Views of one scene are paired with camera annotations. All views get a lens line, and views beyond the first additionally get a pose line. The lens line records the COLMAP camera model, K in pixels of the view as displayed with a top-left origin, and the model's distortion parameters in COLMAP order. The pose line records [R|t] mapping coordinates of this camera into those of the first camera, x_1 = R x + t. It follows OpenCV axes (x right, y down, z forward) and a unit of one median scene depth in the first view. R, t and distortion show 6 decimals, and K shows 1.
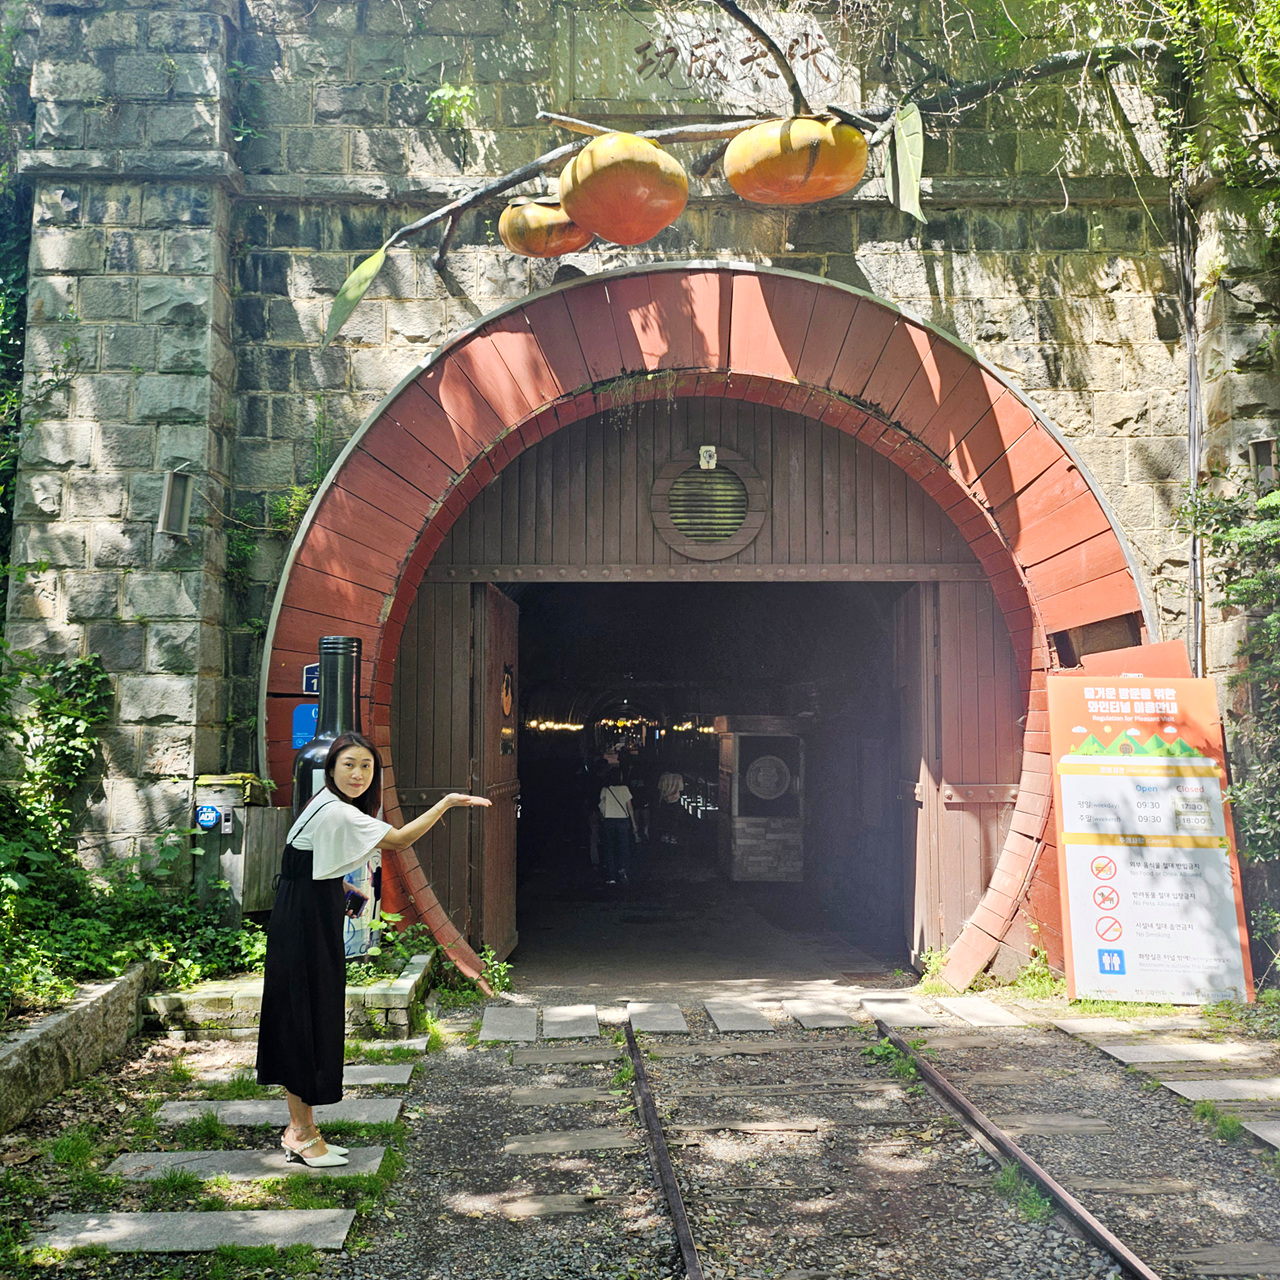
lens RADIAL K [[1194.0, 0, 643.8], [0, 1194.0, 665.7], [0, 0, 1]] dist [0.077616, -0.085787]
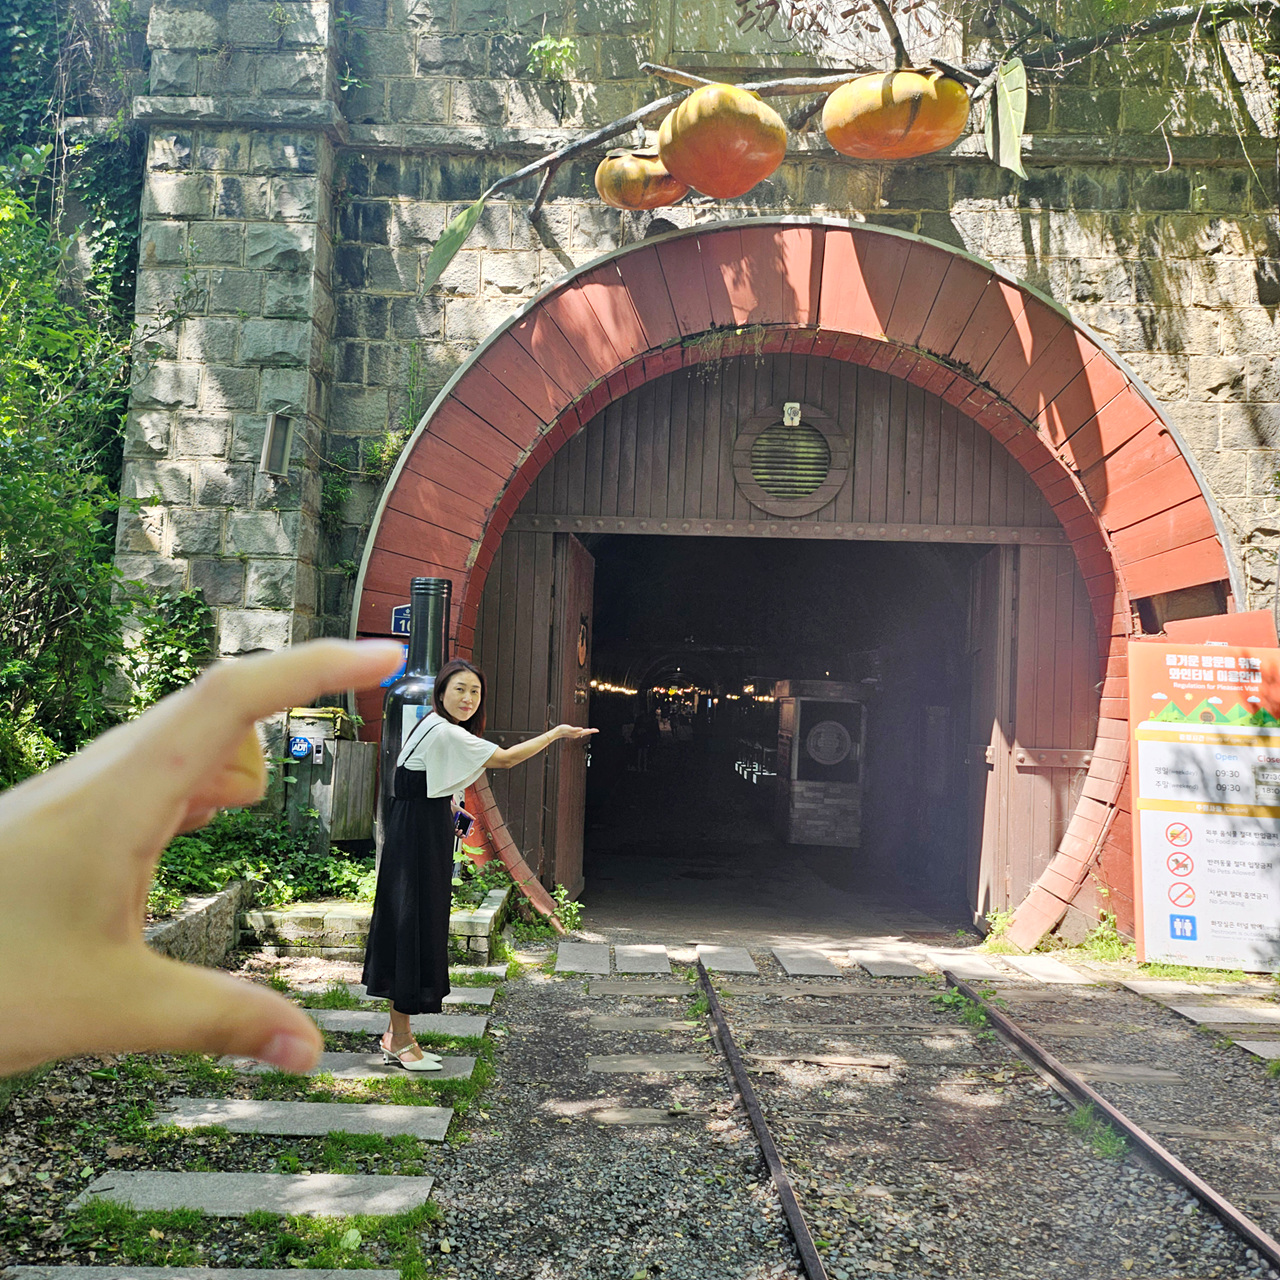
lens RADIAL K [[1191.4, 0, 634.8], [0, 1191.4, 664.0], [0, 0, 1]] dist [0.079871, -0.084273]
pose [[0.998091, 0.035403, -0.050608, -0.021642], [-0.034144, 0.999091, 0.025540, 0.015742], [0.051466, -0.023763, 0.998392, -0.016614]]
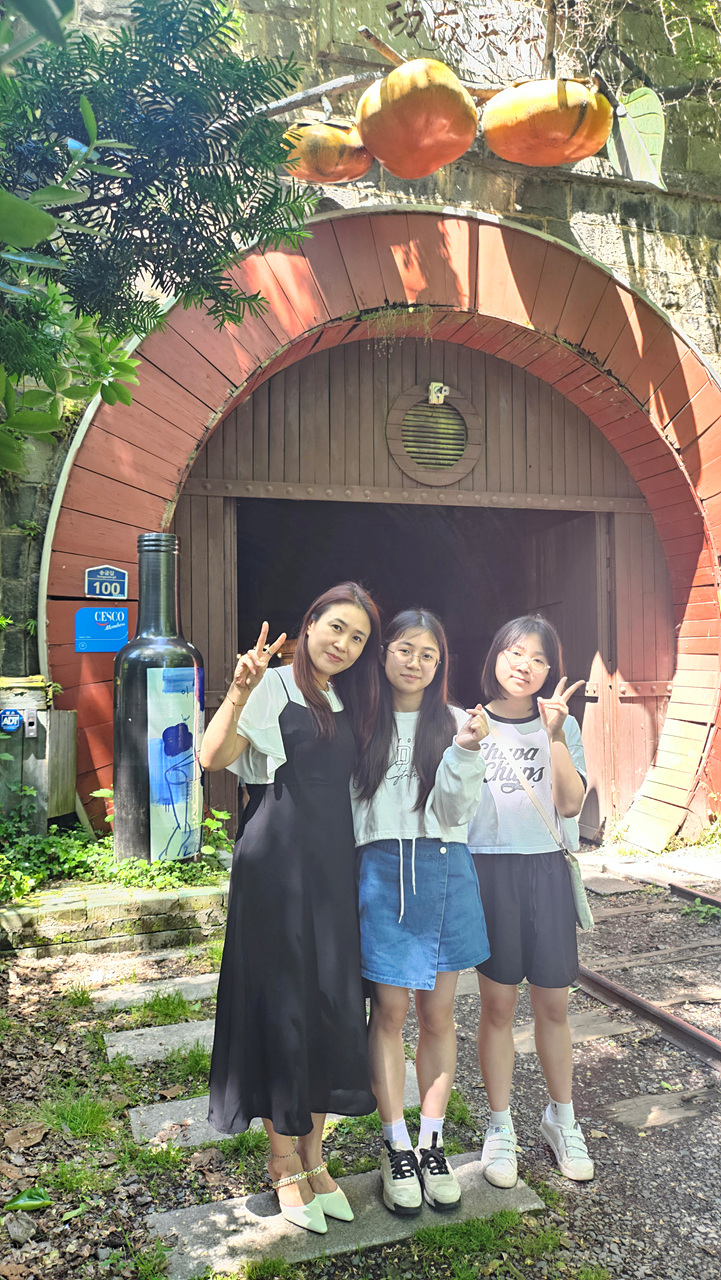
lens RADIAL K [[898.5, 0, 351.2], [0, 898.5, 639.6], [0, 0, 1]] dist [0.067231, -0.074352]
pose [[0.963293, -0.000802, 0.268451, -0.271472], [-0.006668, 0.999616, 0.026913, 0.036954], [-0.268370, -0.027715, 0.962917, 0.220276]]
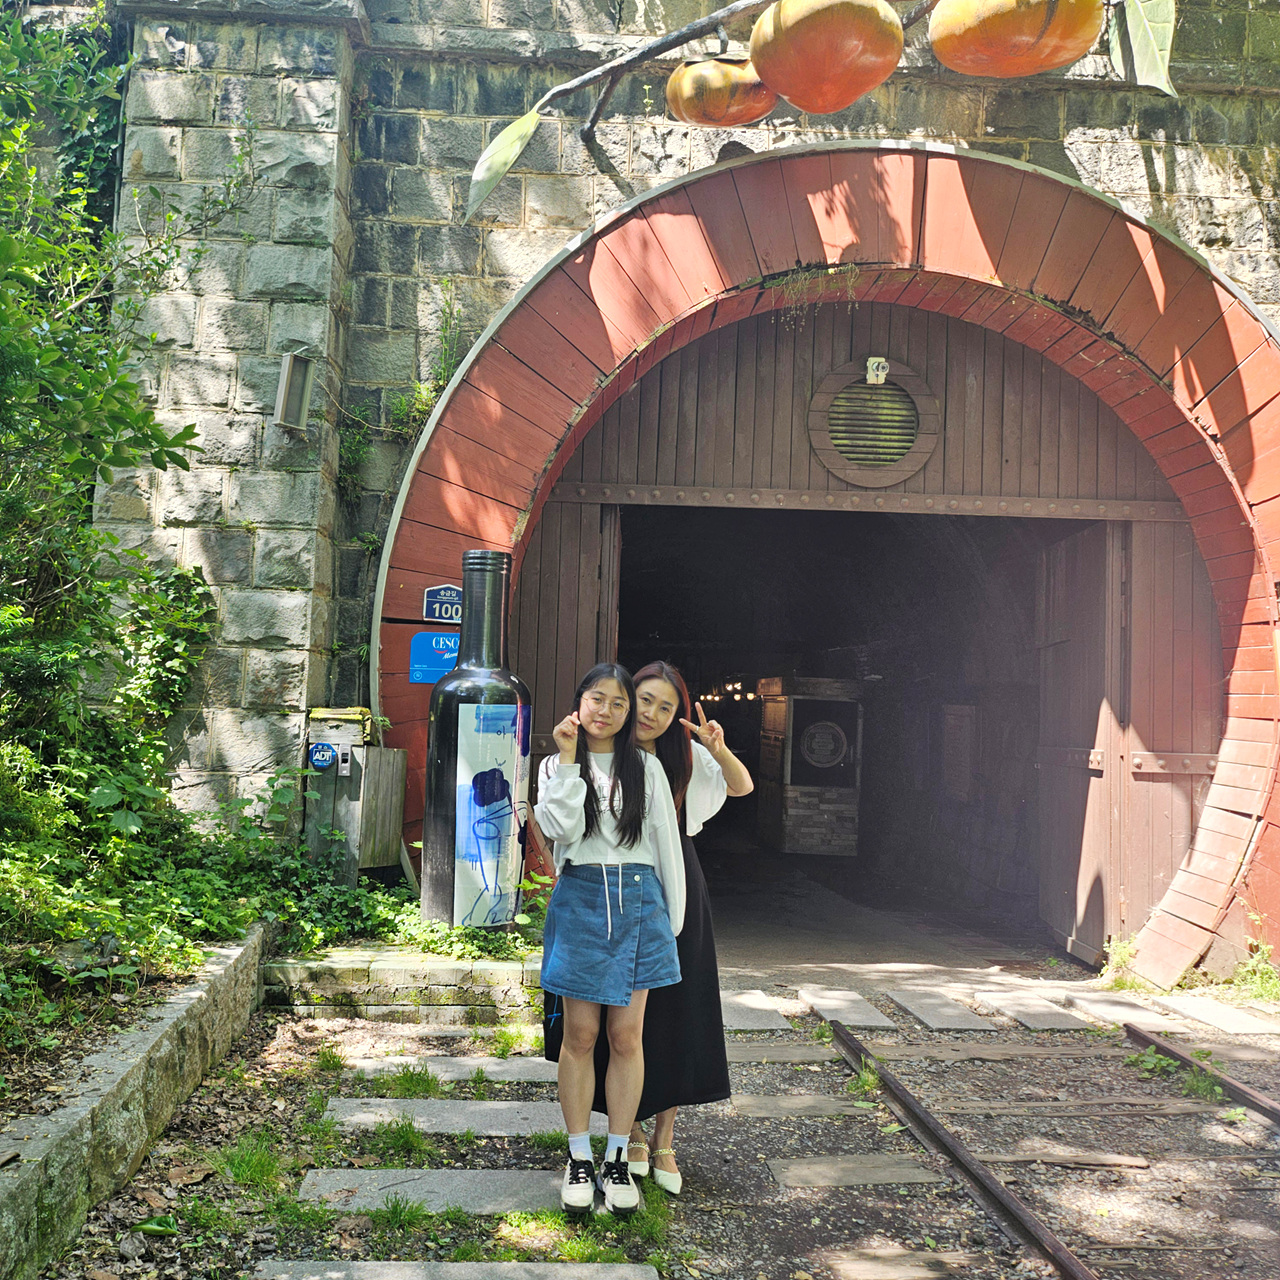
lens RADIAL K [[1194.0, 0, 616.3], [0, 1194.0, 637.9], [0, 0, 1]] dist [0.078614, -0.084582]
pose [[0.999335, 0.034933, 0.010441, -0.151459], [-0.034949, 0.999388, 0.001319, 0.030206], [-0.010388, -0.001683, 0.999945, 0.129632]]
